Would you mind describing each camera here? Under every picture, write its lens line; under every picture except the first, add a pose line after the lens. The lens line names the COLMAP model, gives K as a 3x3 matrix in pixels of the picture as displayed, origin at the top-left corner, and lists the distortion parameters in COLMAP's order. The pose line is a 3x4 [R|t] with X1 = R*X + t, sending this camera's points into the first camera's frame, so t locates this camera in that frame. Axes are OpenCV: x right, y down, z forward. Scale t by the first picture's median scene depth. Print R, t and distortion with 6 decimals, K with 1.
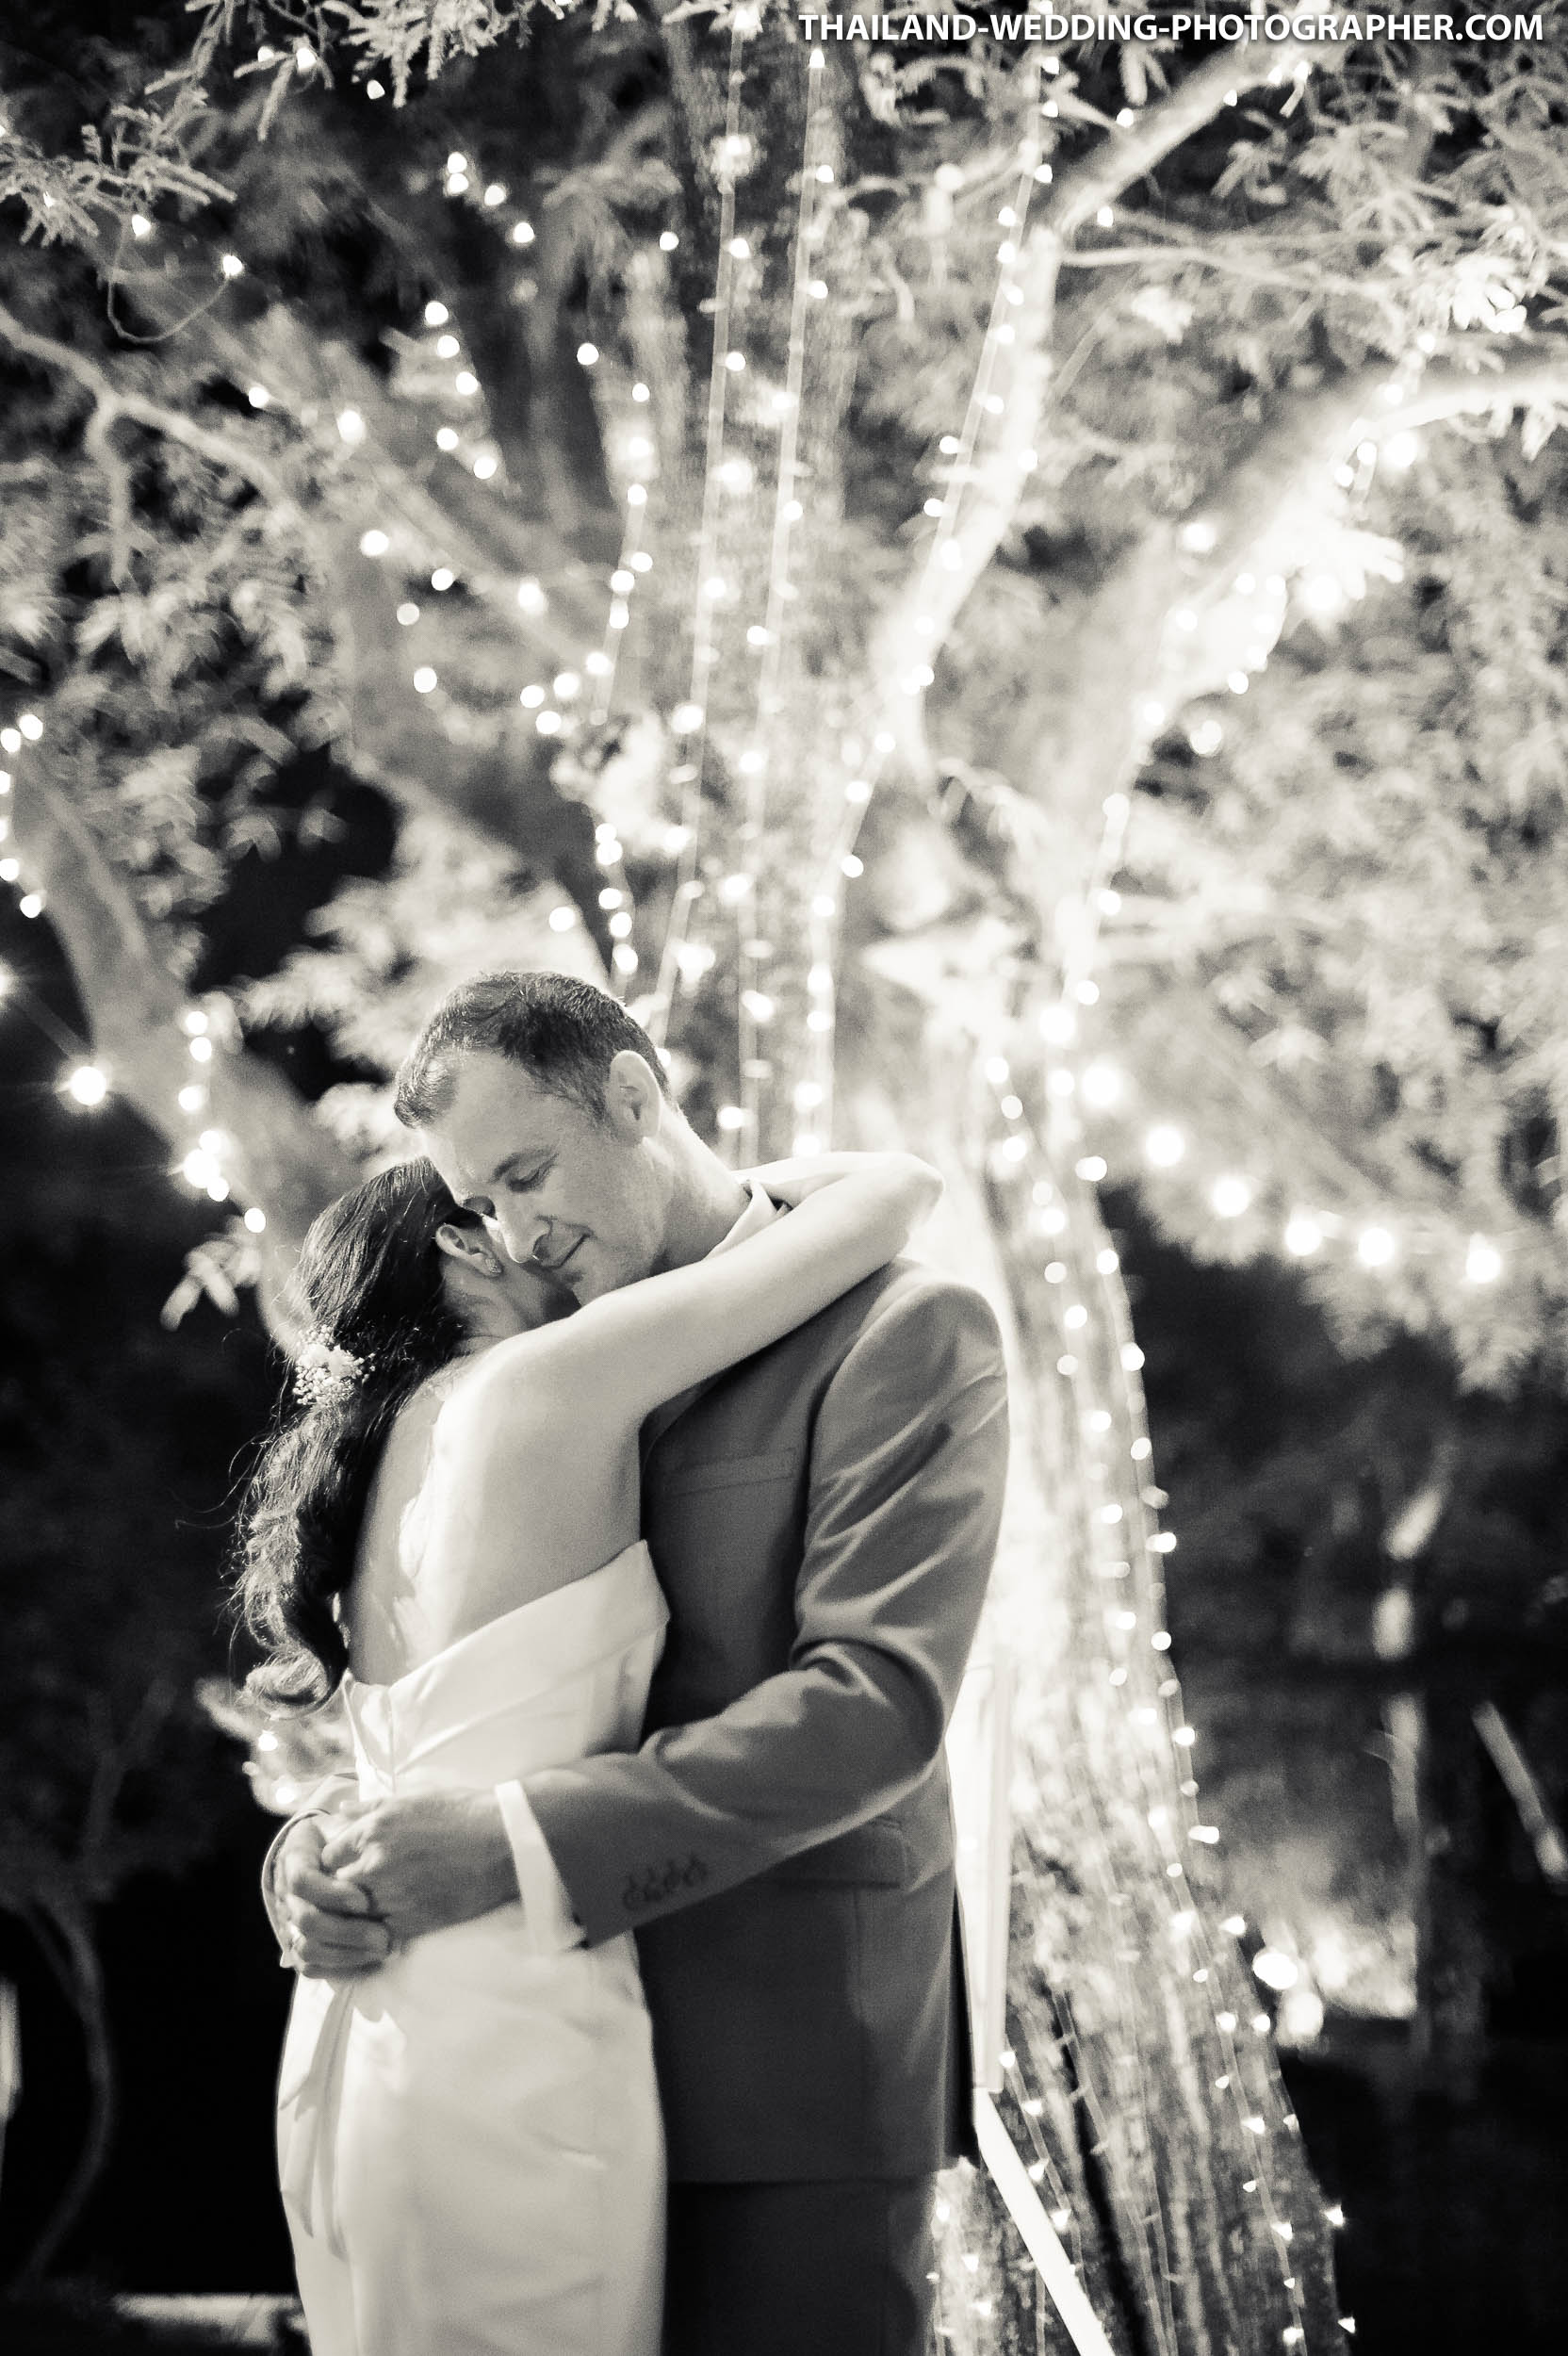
lens RADIAL K [[3505.0, 0, 783.1], [0, 3505.0, 1175.8], [0, 0, 1]] dist [-0.133379, 0.000000]
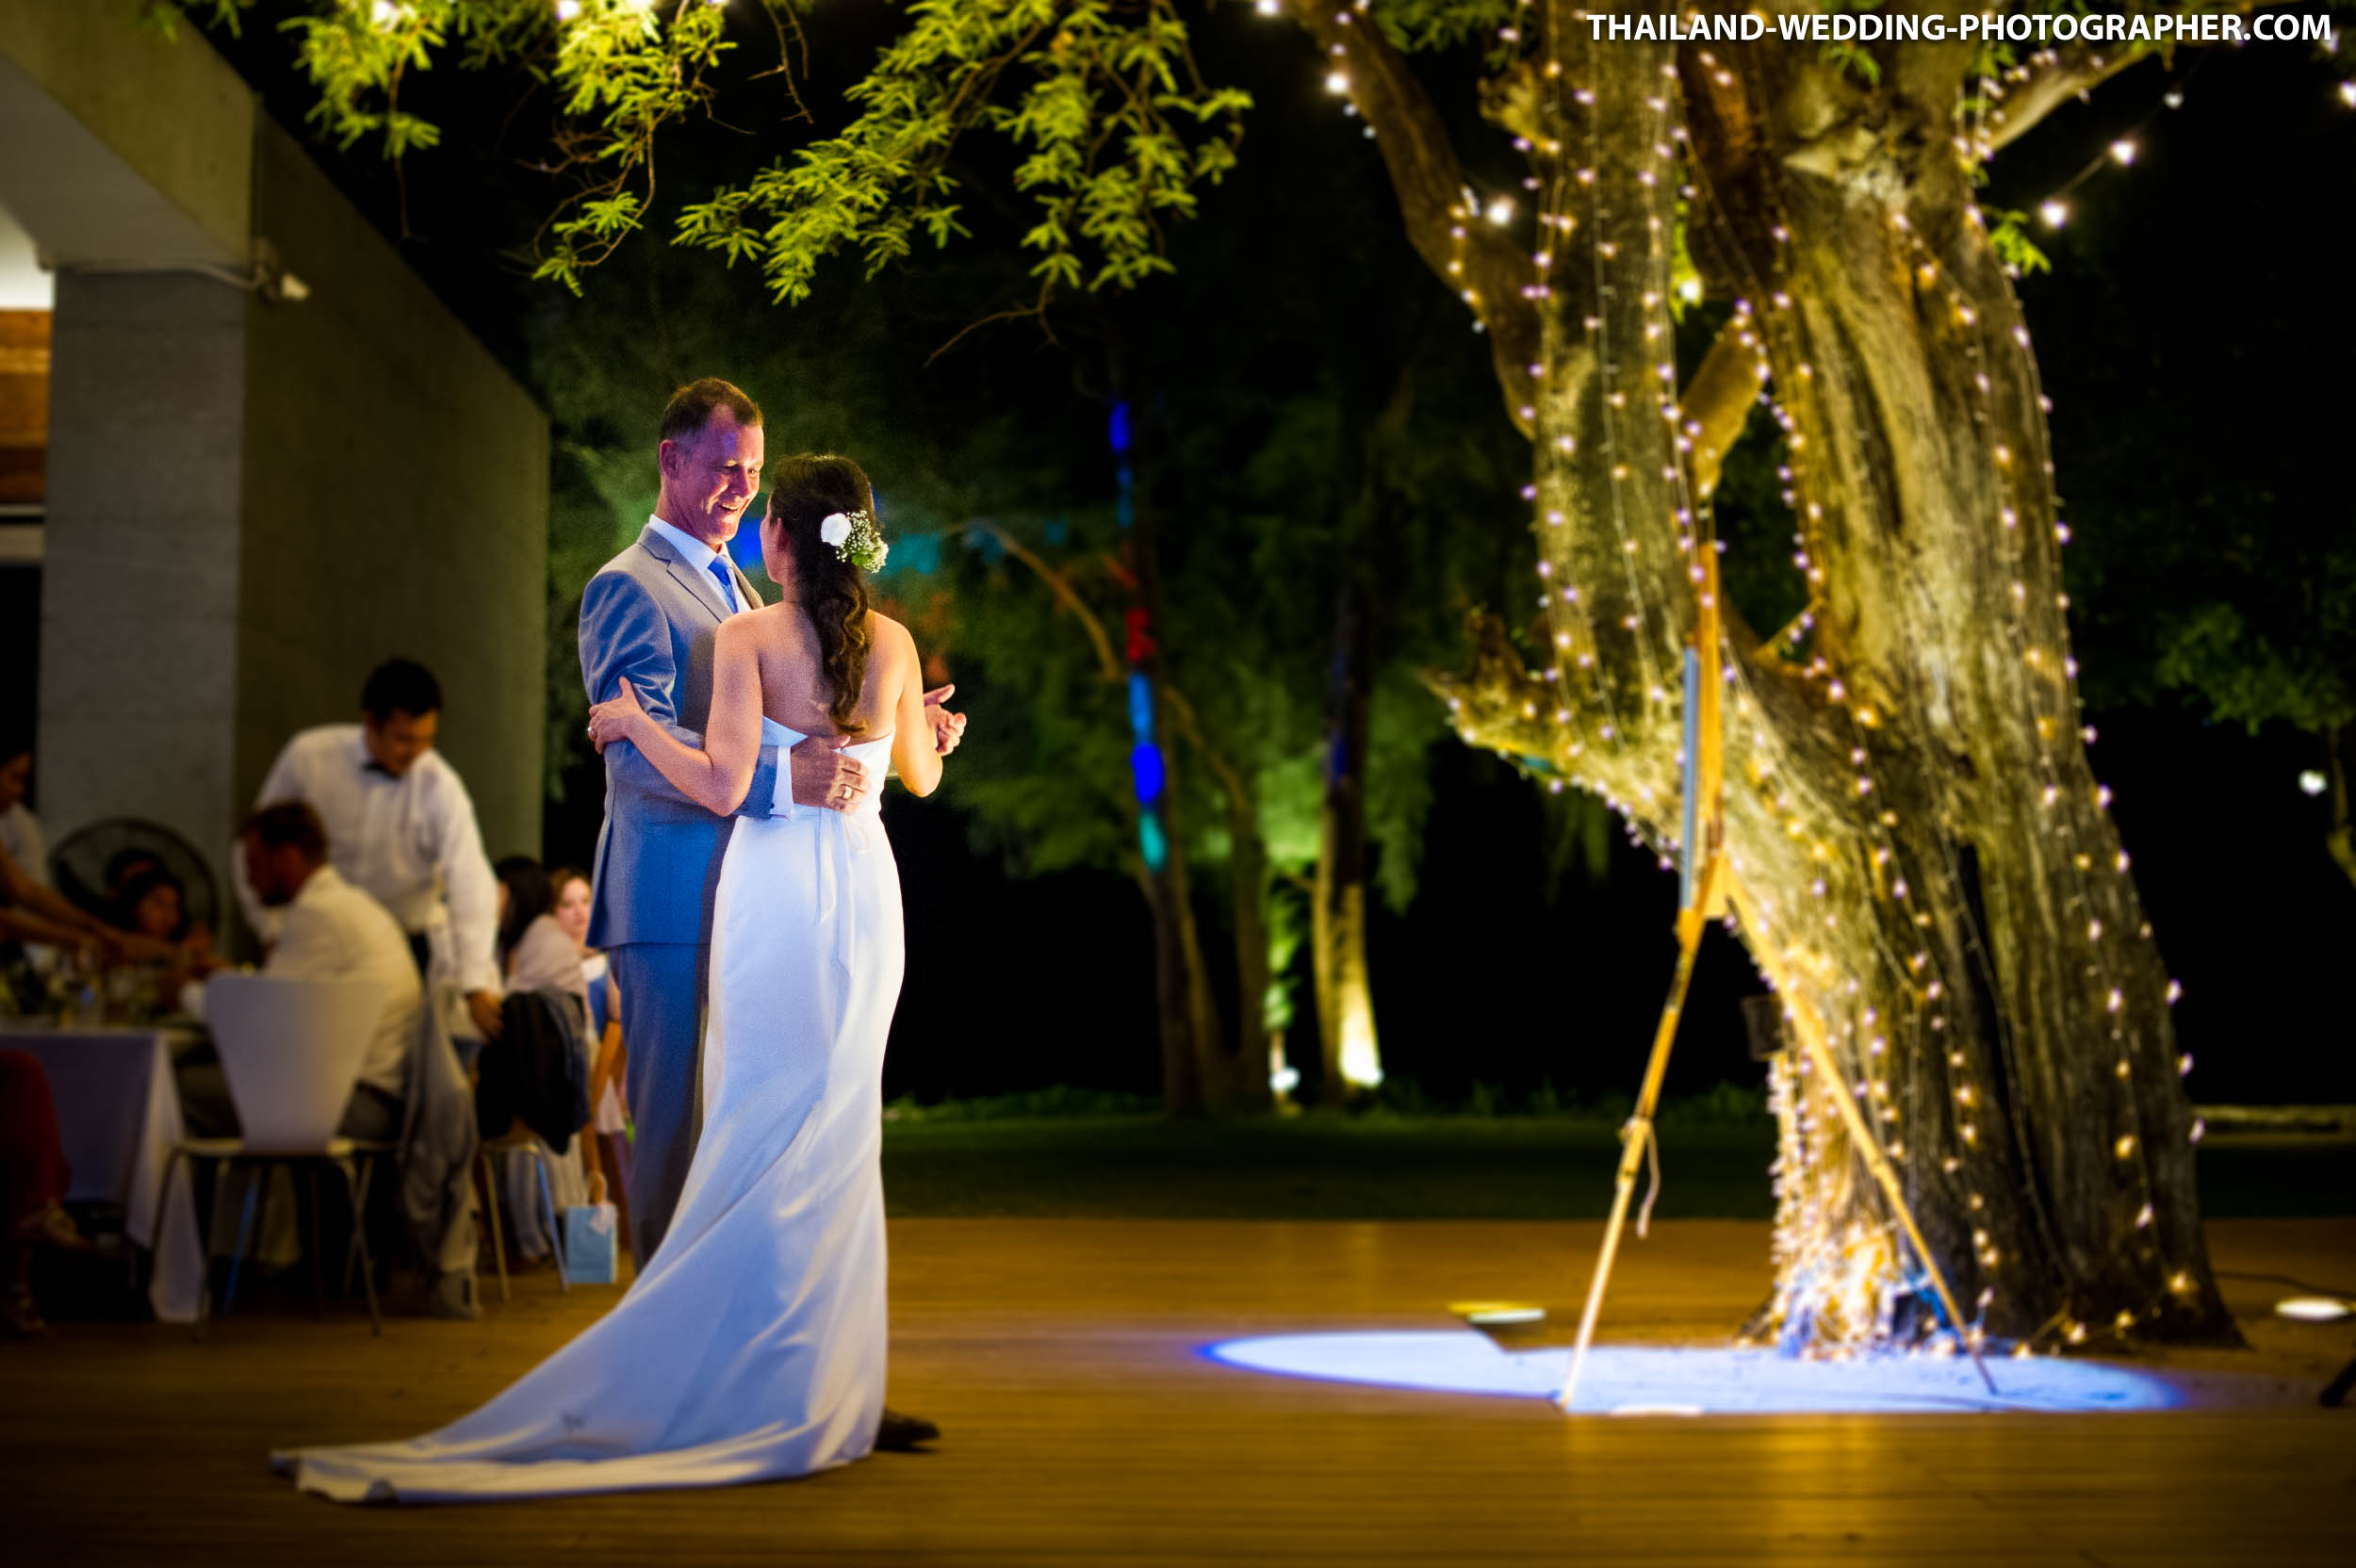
lens RADIAL K [[3505.0, 0, 1178.8], [0, 3505.0, 787.0], [0, 0, 1]] dist [-0.133379, 0.000000]
pose [[0.885992, -0.031922, -0.462600, 0.479949], [0.130812, 0.974314, 0.183303, -0.110801], [0.444866, -0.222919, 0.867411, -0.456422]]
